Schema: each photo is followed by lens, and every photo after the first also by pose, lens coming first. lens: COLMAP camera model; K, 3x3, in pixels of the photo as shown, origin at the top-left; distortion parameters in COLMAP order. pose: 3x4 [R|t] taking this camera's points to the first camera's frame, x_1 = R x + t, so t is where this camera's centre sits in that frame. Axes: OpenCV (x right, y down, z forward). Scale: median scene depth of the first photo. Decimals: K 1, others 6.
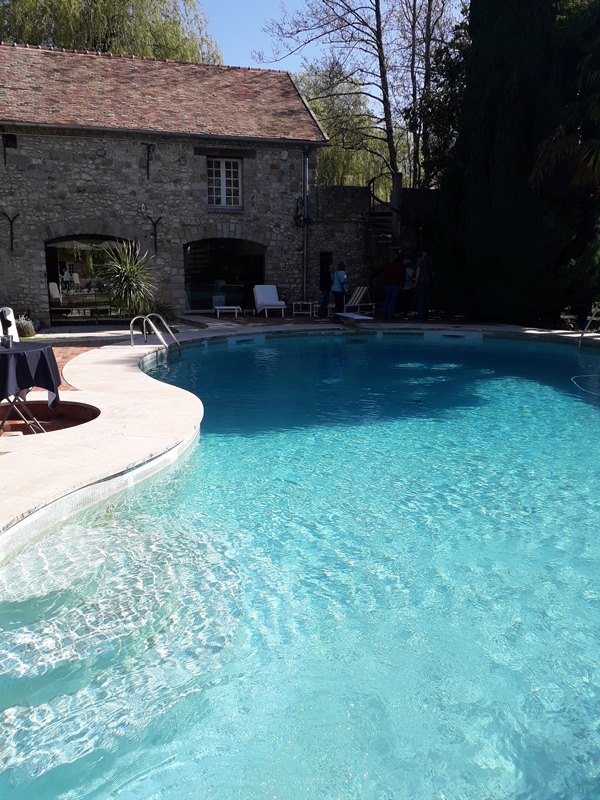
lens RADIAL K [[633.2, 0, 300.0], [0, 633.2, 400.0], [0, 0, 1]] dist [0.115024, -0.201587]
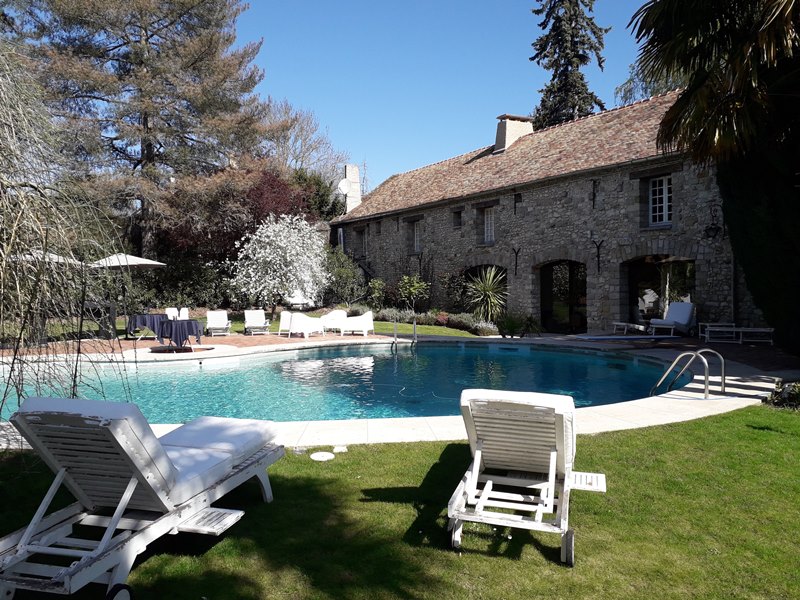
lens RADIAL K [[633.2, 0, 402.0], [0, 633.2, 302.5], [0, 0, 1]] dist [0.115024, -0.201587]
pose [[0.276463, 0.017609, -0.960863, 0.739733], [-0.185835, 0.981940, -0.035473, -0.078947], [0.942886, 0.188369, 0.274743, 0.396366]]
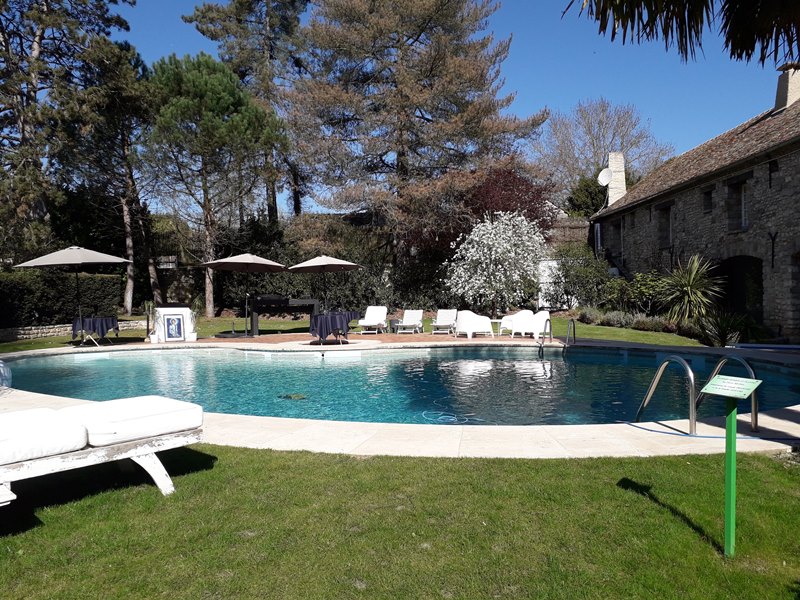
lens RADIAL K [[633.2, 0, 402.0], [0, 633.2, 302.5], [0, 0, 1]] dist [0.115024, -0.201587]
pose [[-0.272216, 0.004342, -0.962226, 0.670316], [-0.187450, 0.980592, 0.057455, -0.119439], [0.943801, 0.196010, -0.266119, 0.690543]]
